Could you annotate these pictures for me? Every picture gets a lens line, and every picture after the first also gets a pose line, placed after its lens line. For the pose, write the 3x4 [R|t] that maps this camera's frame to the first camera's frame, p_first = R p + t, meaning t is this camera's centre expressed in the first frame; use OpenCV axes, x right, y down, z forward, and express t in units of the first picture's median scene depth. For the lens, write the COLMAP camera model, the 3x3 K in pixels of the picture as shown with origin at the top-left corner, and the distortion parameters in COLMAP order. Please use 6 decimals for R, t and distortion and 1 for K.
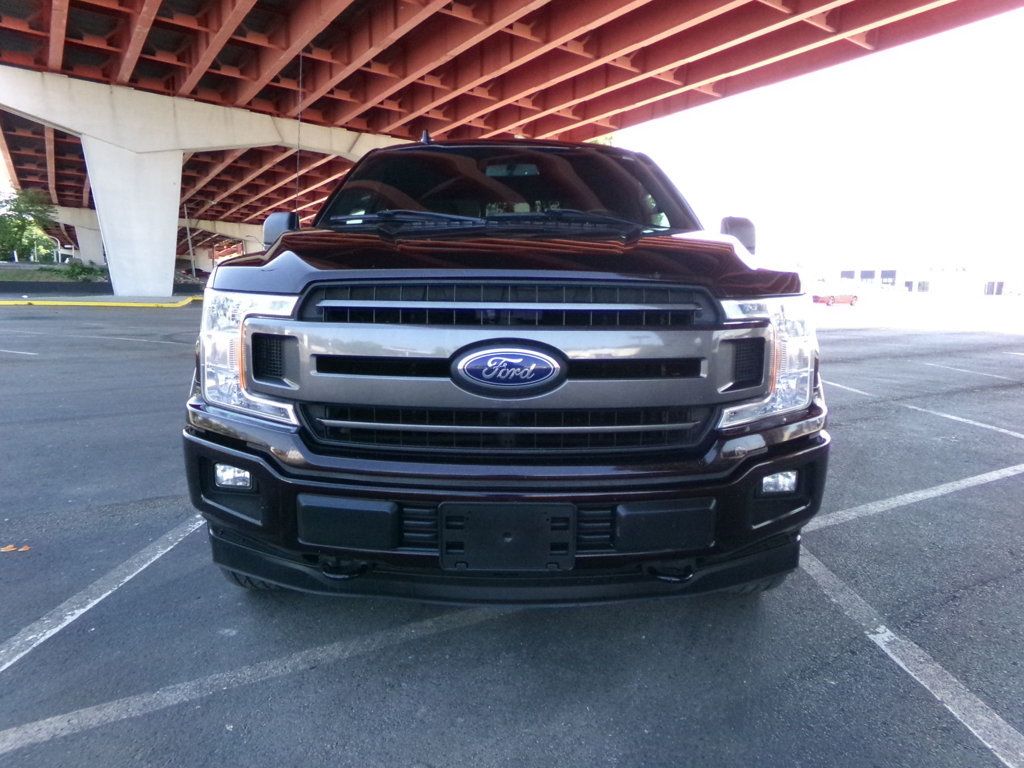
lens RADIAL K [[713.1, 0, 516.3], [0, 713.1, 386.5], [0, 0, 1]] dist [0.014899, 0.002598]
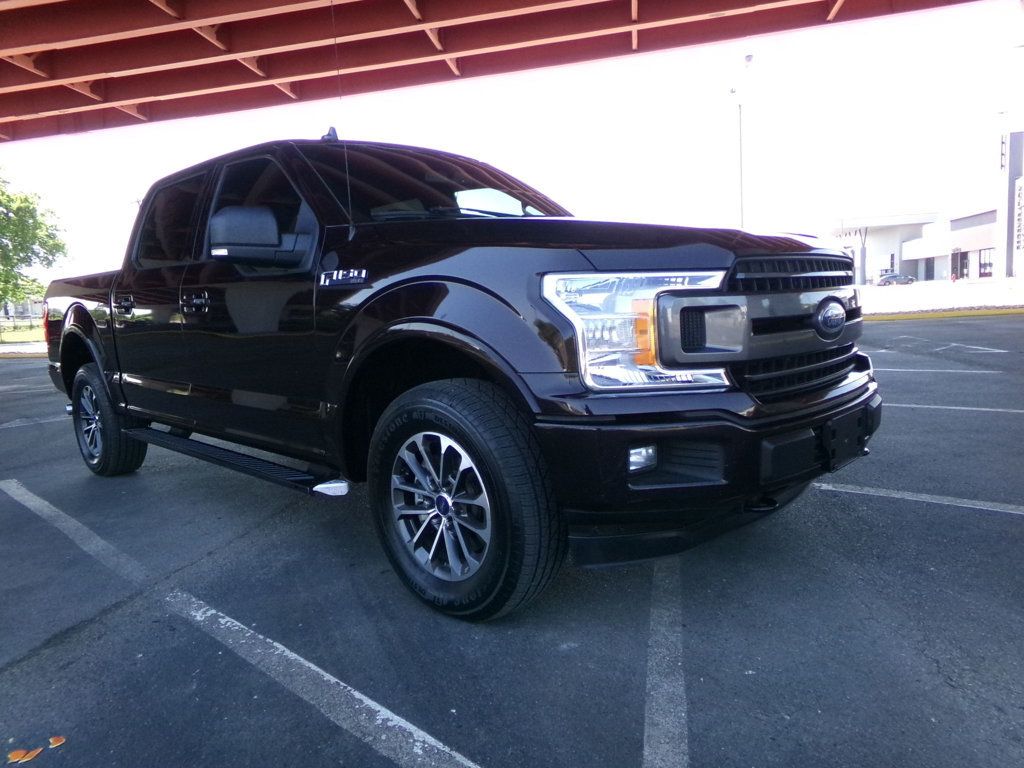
lens RADIAL K [[713.1, 0, 517.6], [0, 713.1, 380.5], [0, 0, 1]] dist [0.014899, 0.002598]
pose [[0.675017, -0.122457, 0.727569, -1.082590], [0.162750, 0.986553, 0.015052, -0.020501], [-0.719628, 0.108252, 0.685869, 0.375488]]
